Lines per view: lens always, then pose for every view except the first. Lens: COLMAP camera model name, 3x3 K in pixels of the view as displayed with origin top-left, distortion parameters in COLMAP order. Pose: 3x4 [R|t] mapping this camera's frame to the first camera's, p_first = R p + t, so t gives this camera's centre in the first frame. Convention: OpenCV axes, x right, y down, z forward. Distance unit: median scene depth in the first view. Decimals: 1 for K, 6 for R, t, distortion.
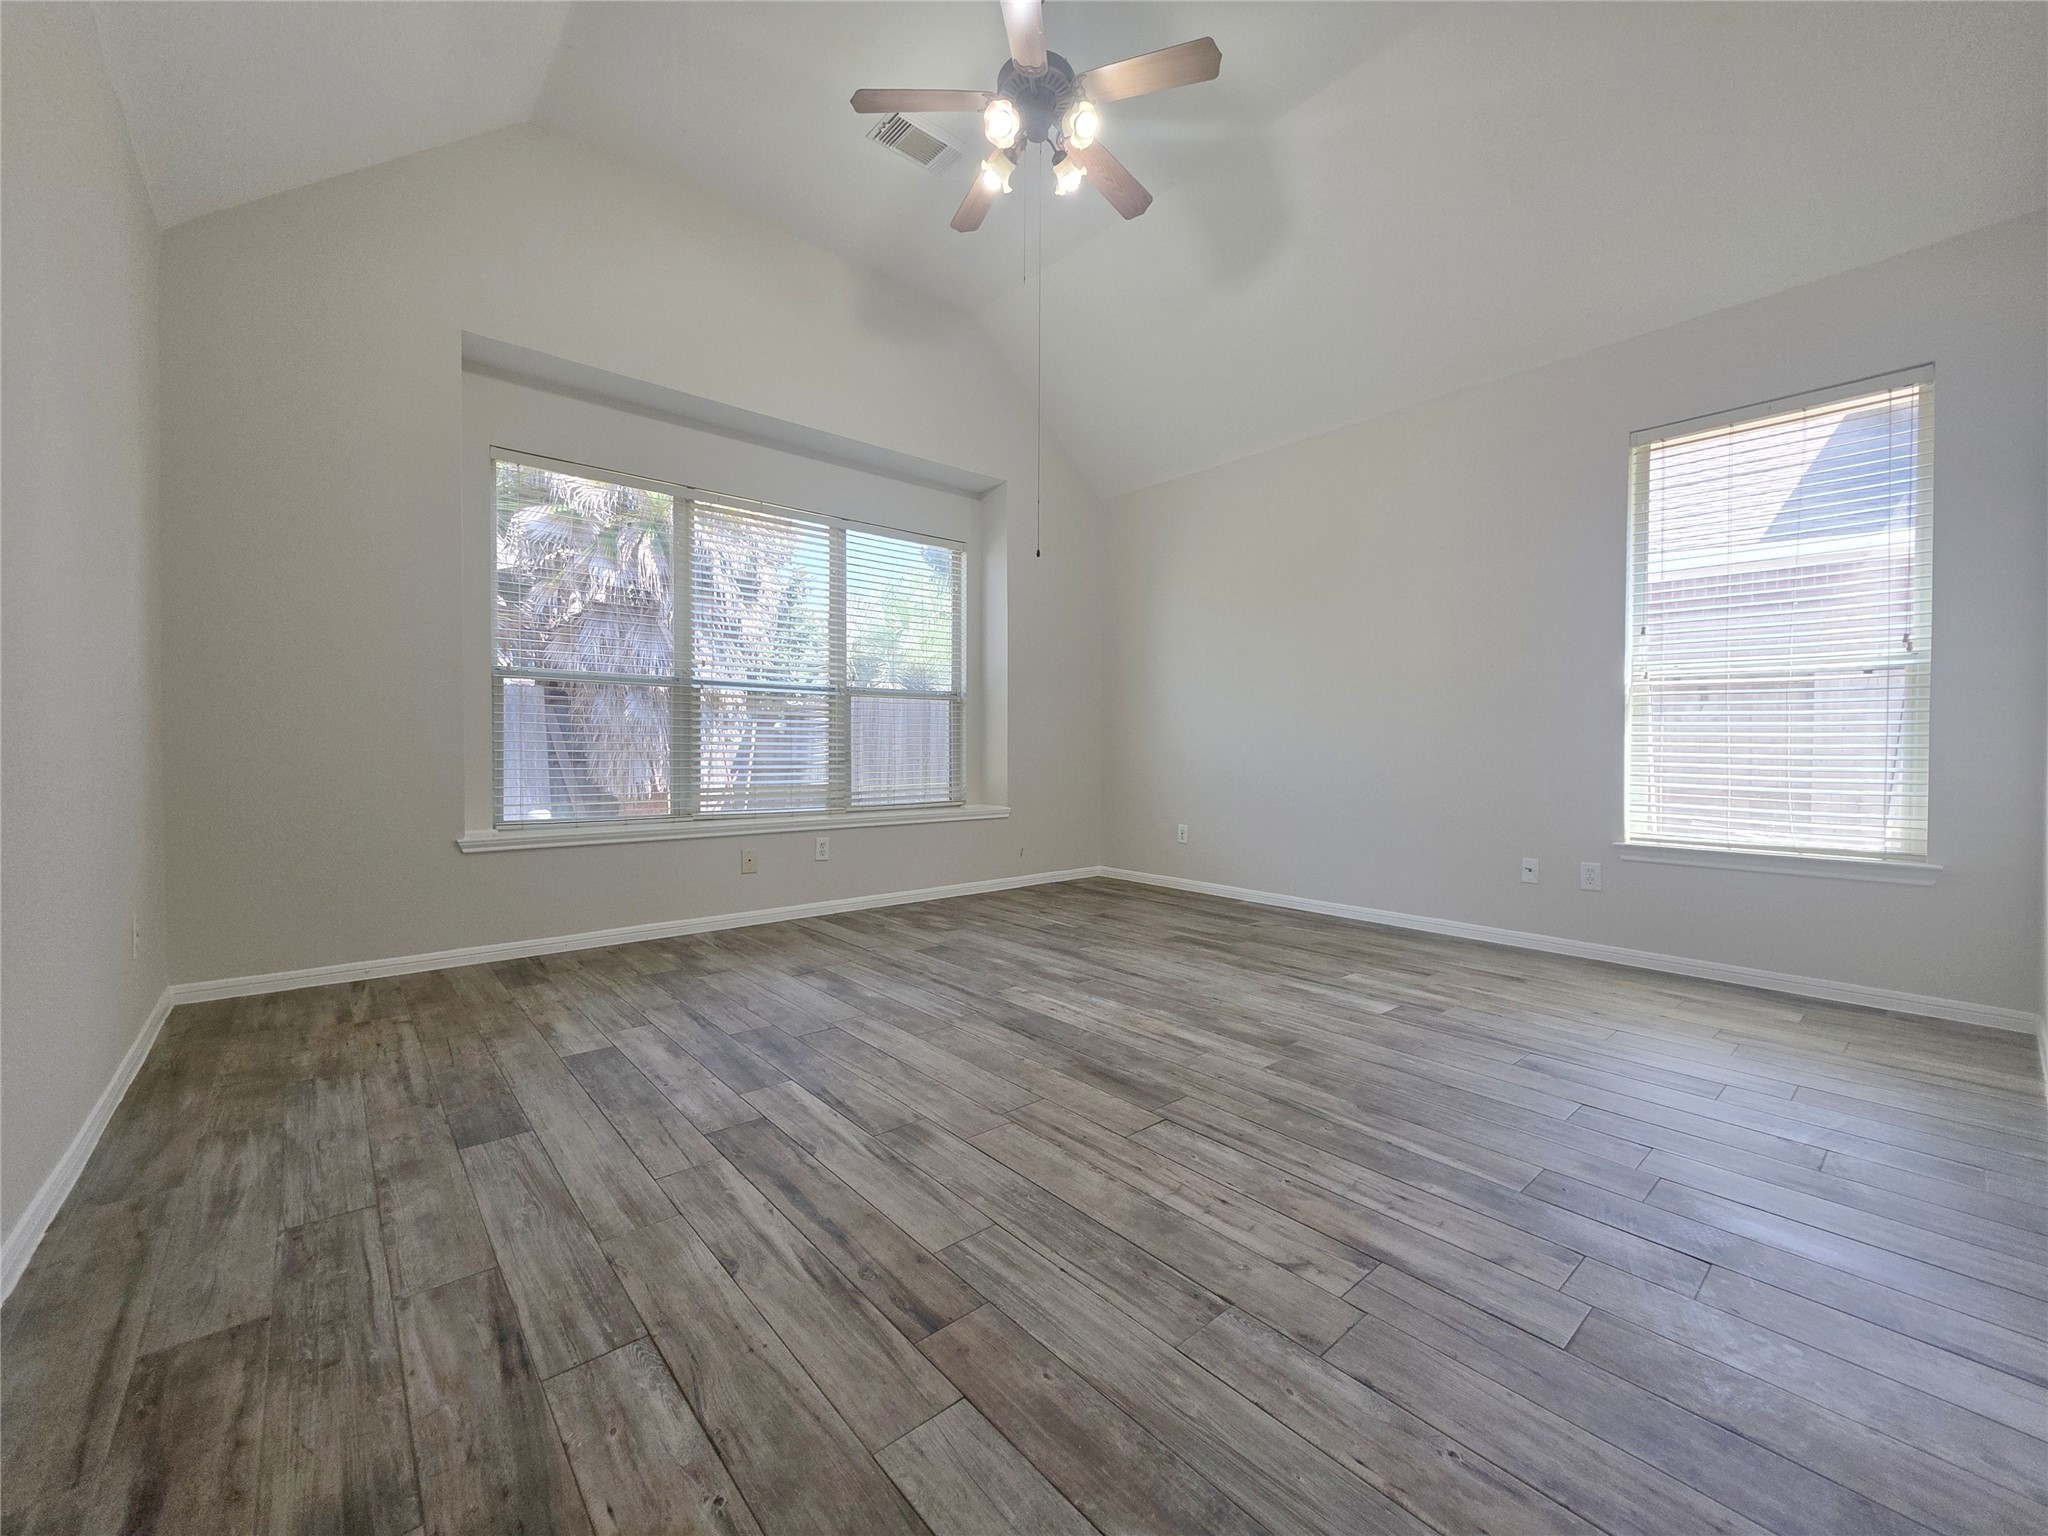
lens RADIAL K [[830.4, 0, 1024.4], [0, 830.4, 763.3], [0, 0, 1]] dist [0.001307, 0.000131]
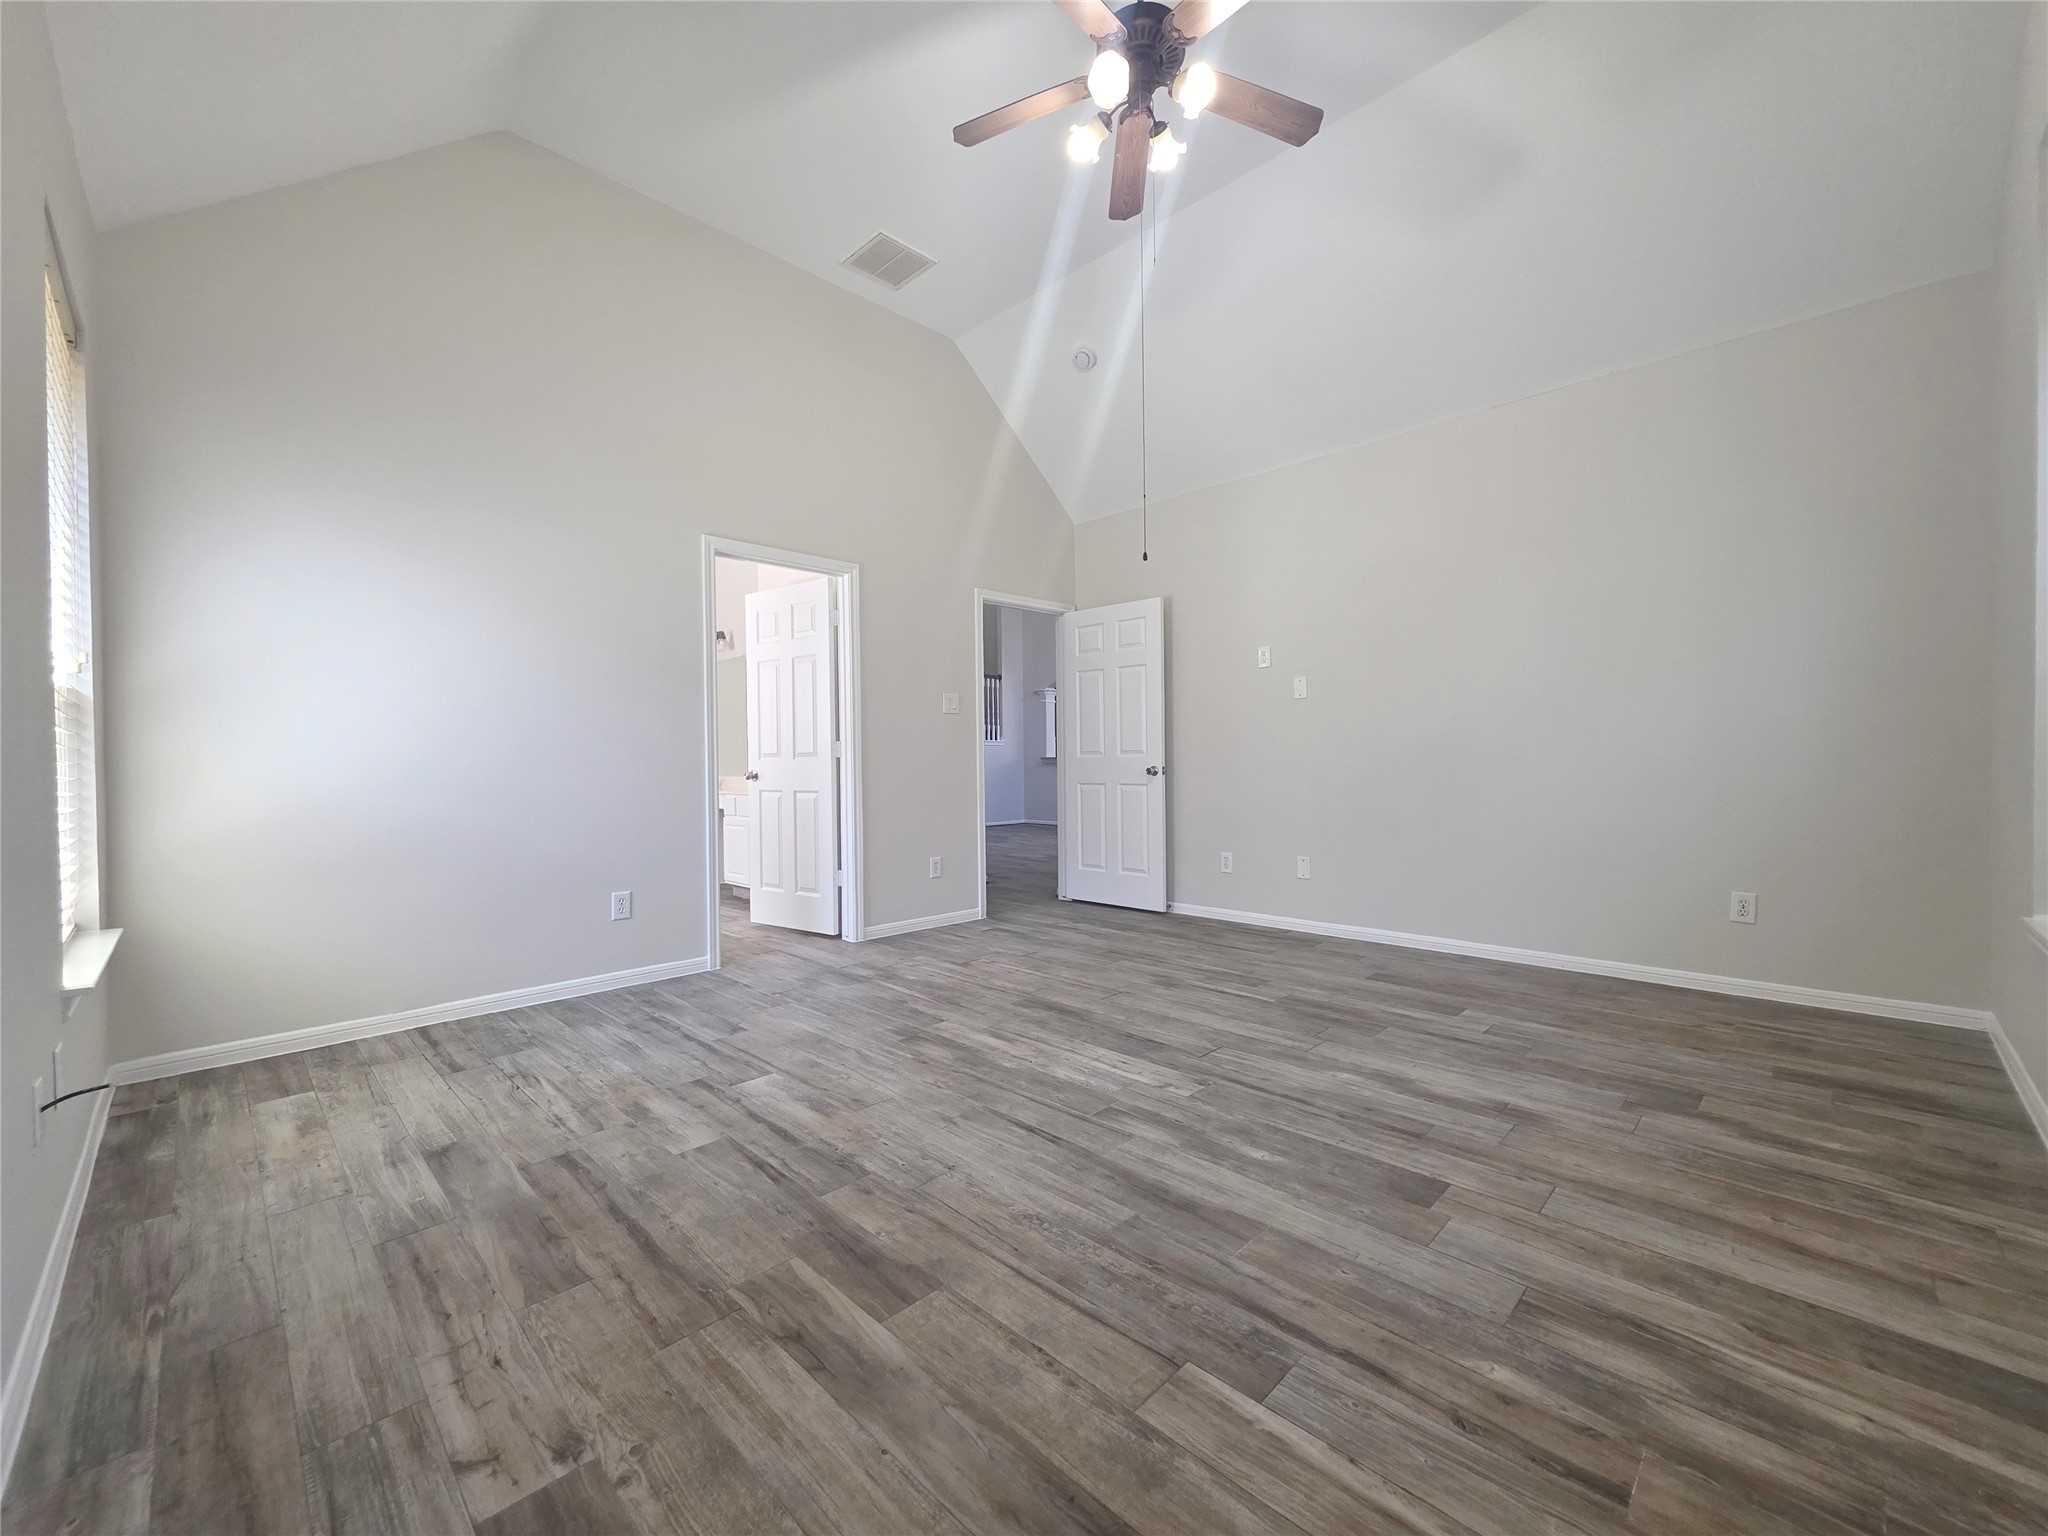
lens RADIAL K [[821.6, 0, 1017.8], [0, 821.6, 762.4], [0, 0, 1]] dist [-0.000511, 0.000671]
pose [[-0.997733, 0.007207, -0.066904, 0.228144], [0.006174, 0.999859, 0.015643, -0.061970], [0.067008, 0.015195, -0.997637, 2.044377]]
